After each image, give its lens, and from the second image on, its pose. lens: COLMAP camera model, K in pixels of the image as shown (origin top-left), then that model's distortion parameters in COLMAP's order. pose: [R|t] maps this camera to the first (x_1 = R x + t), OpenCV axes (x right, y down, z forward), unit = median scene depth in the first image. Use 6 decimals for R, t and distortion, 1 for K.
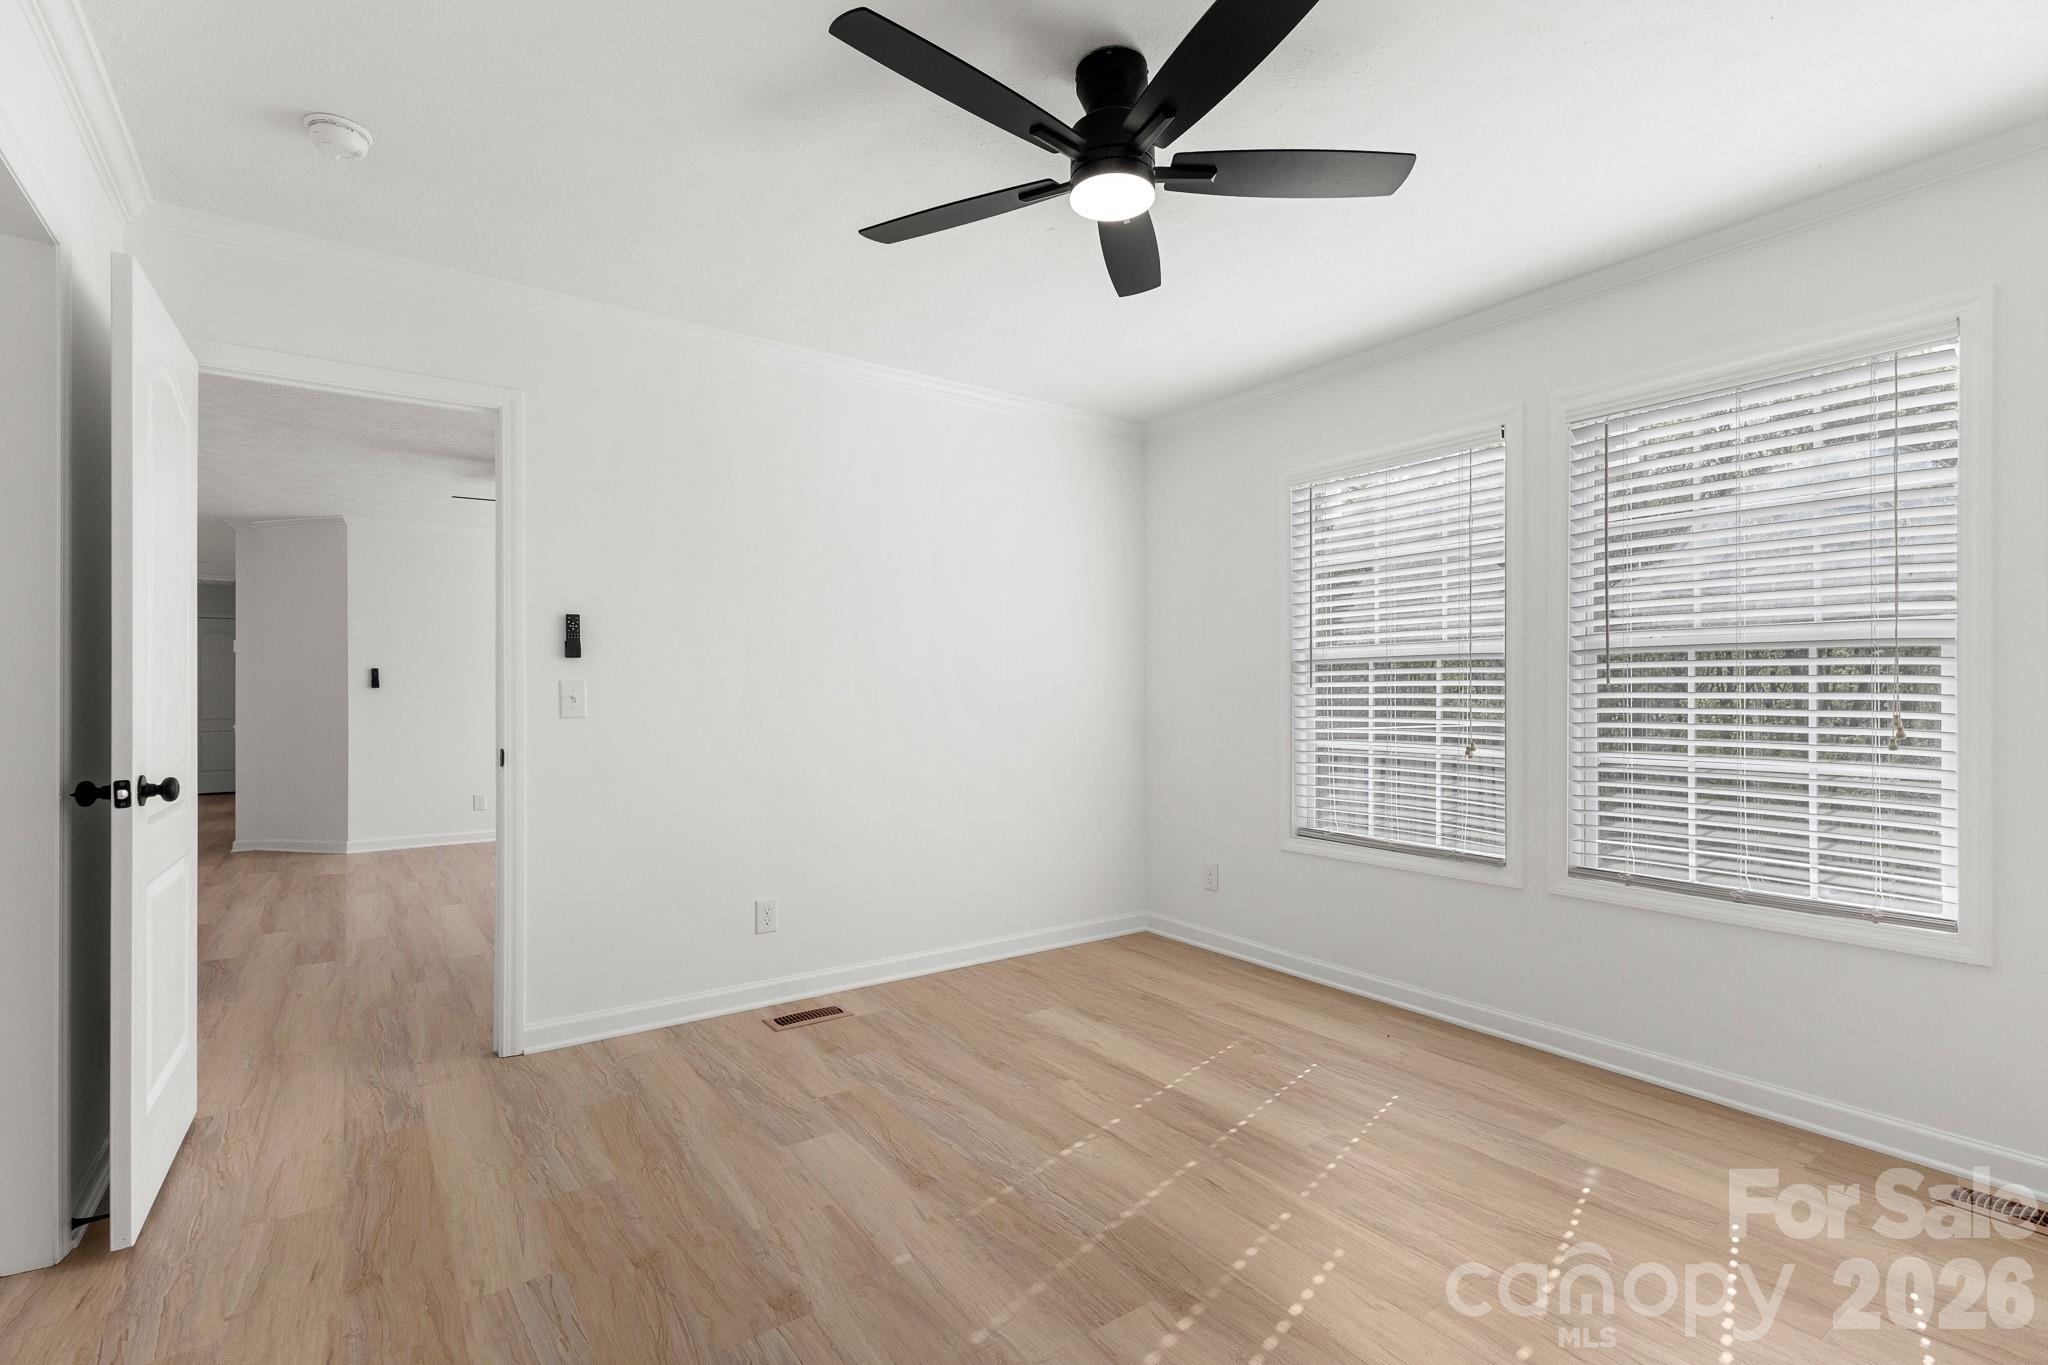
lens RADIAL K [[952.7, 0, 1035.2], [0, 952.7, 689.9], [0, 0, 1]] dist [0.001557, -0.000129]
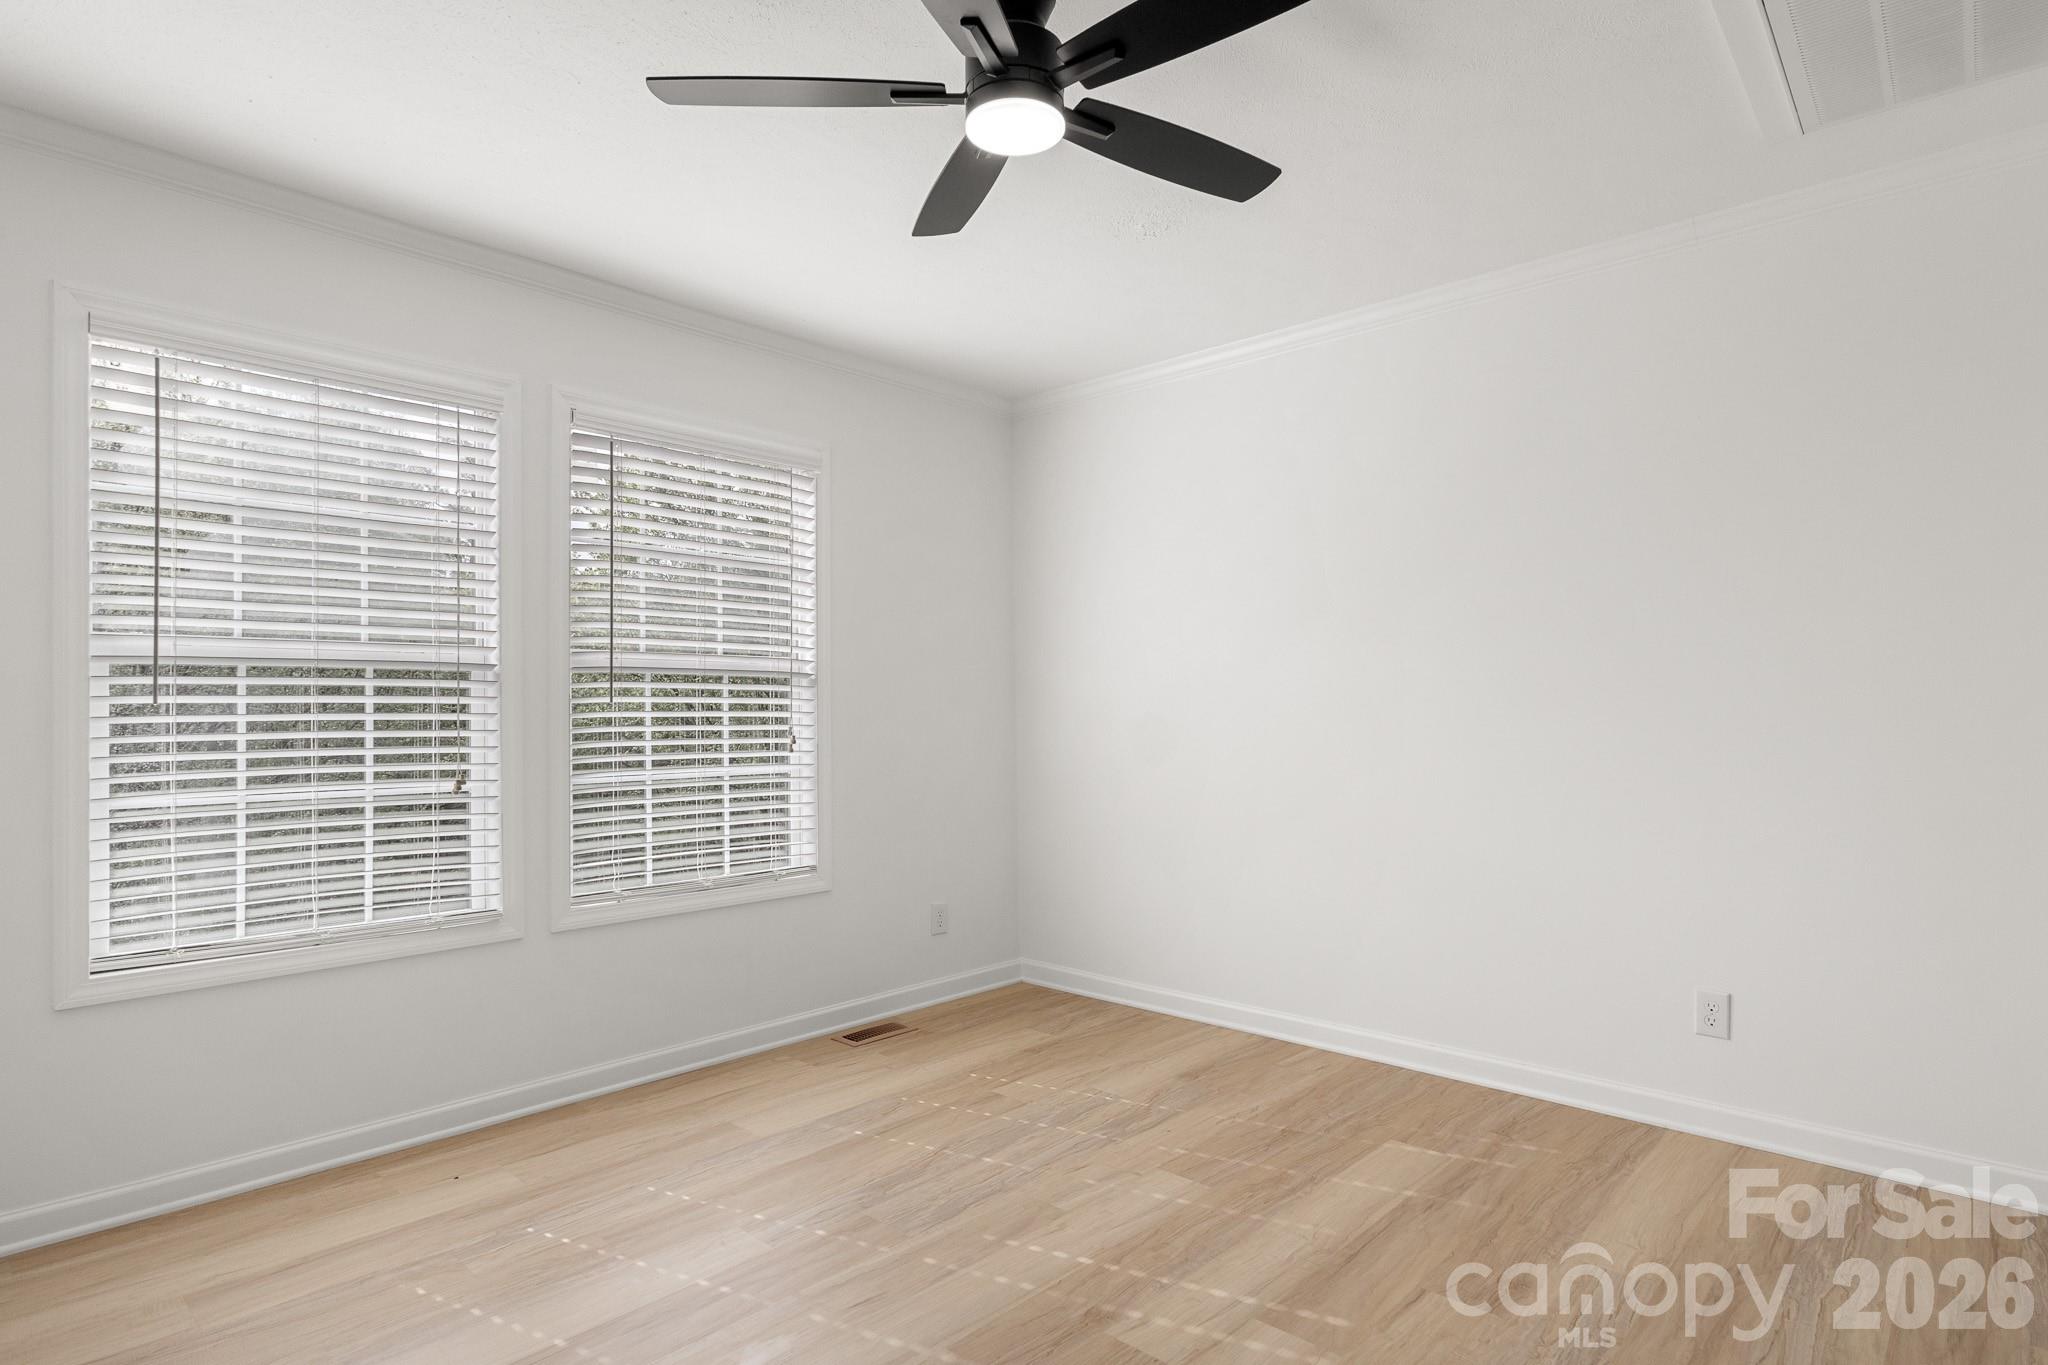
lens RADIAL K [[1070.9, 0, 1017.7], [0, 1070.9, 705.2], [0, 0, 1]] dist [-0.004952, -0.000577]
pose [[-0.189027, 0.006469, 0.981951, -0.552842], [0.002643, 0.999978, -0.006079, 0.004124], [-0.981968, 0.001446, -0.189040, 0.766729]]
